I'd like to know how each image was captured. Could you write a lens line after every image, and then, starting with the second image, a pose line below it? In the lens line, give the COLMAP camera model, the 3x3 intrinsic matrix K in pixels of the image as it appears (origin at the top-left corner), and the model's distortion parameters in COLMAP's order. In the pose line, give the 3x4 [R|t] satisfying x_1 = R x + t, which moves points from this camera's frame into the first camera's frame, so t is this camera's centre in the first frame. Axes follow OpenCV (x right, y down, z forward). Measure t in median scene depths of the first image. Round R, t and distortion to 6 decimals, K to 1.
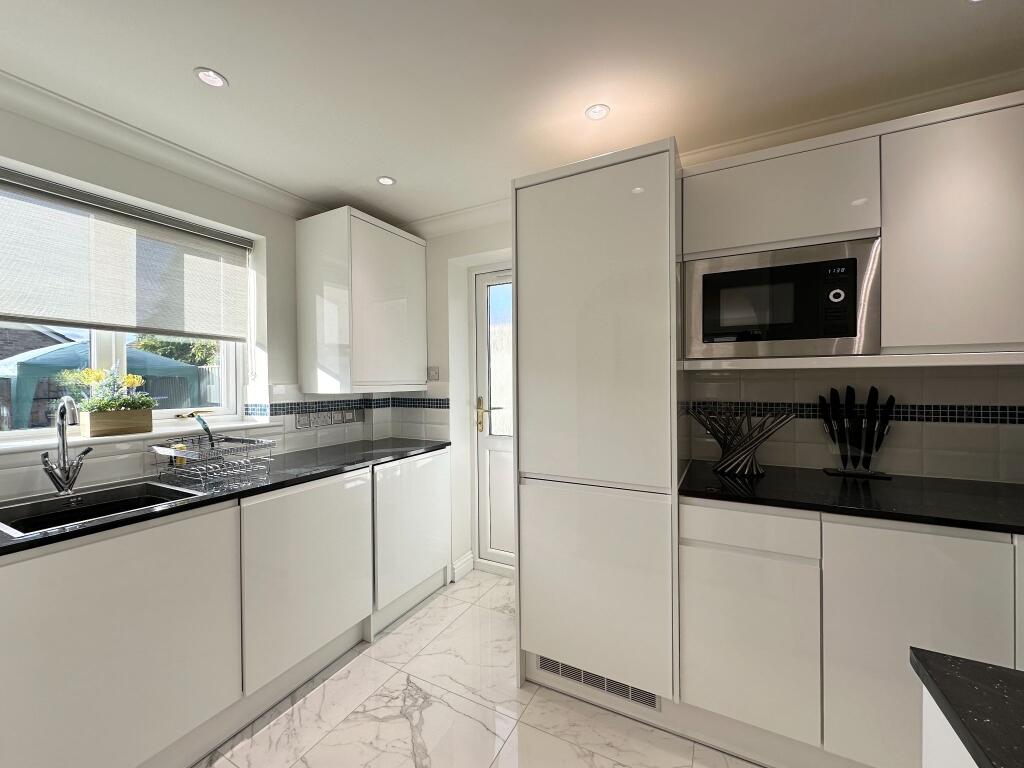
lens RADIAL K [[407.3, 0, 514.5], [0, 407.3, 384.4], [0, 0, 1]] dist [-0.004162, -0.000200]
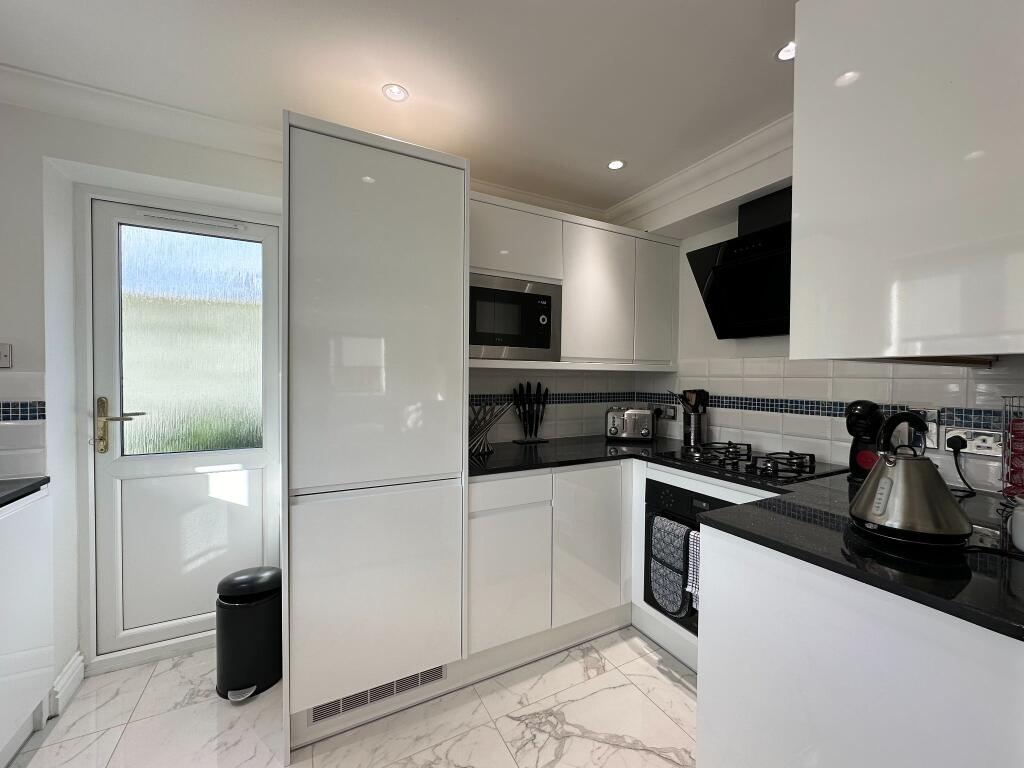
lens RADIAL K [[407.3, 0, 514.6], [0, 407.3, 384.0], [0, 0, 1]] dist [-0.004162, -0.000200]
pose [[0.567233, -0.000598, 0.823557, -0.403819], [-0.006449, 0.999966, 0.005168, 0.005645], [-0.823532, -0.008242, 0.567210, 0.215137]]
